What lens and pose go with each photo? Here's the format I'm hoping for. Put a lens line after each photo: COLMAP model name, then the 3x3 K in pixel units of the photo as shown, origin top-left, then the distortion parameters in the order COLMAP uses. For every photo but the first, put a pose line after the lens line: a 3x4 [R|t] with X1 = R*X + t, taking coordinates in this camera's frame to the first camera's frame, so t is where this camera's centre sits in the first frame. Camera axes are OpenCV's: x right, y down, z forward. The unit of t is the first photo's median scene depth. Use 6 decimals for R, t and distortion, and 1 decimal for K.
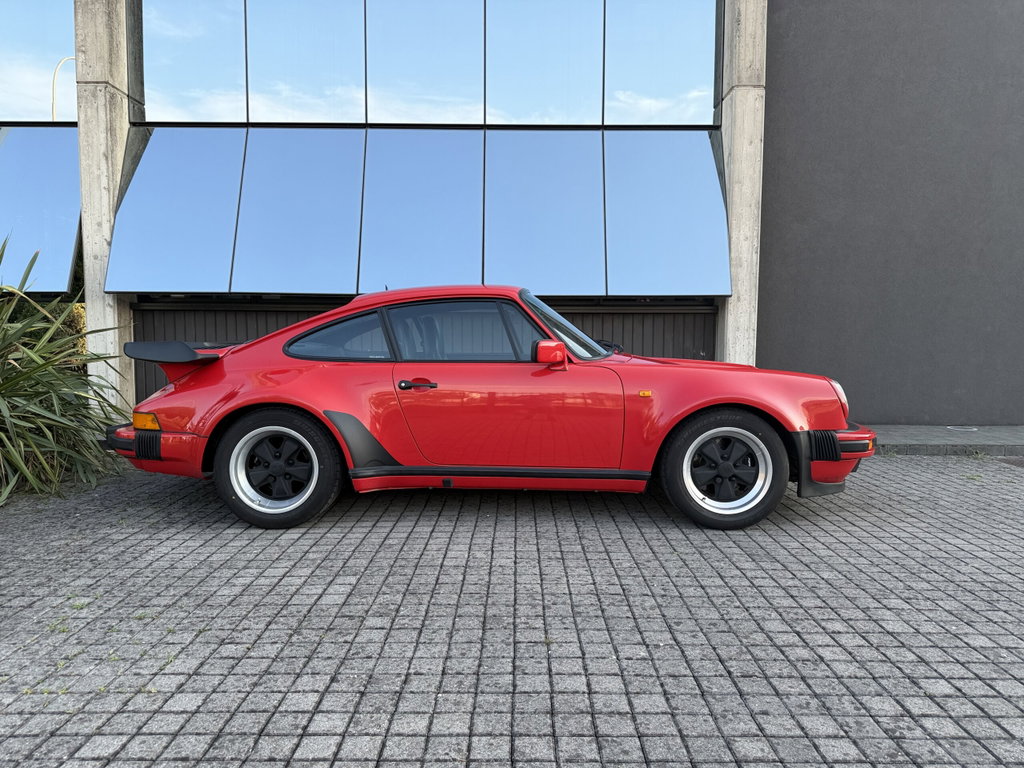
lens RADIAL K [[715.8, 0, 517.0], [0, 715.8, 383.0], [0, 0, 1]] dist [0.064718, -0.099015]
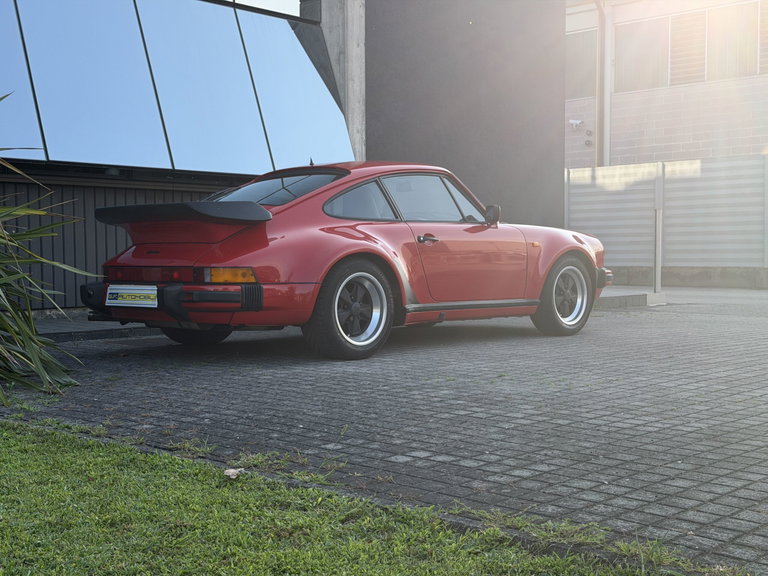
lens RADIAL K [[1038.6, 0, 384.0], [0, 1038.6, 288.0], [0, 0, 1]] dist [0.145194, 0.006477]
pose [[0.684034, -0.033985, 0.728658, -1.563087], [0.057176, 0.998339, -0.007112, 0.099506], [-0.727206, 0.046526, 0.684841, -0.210487]]
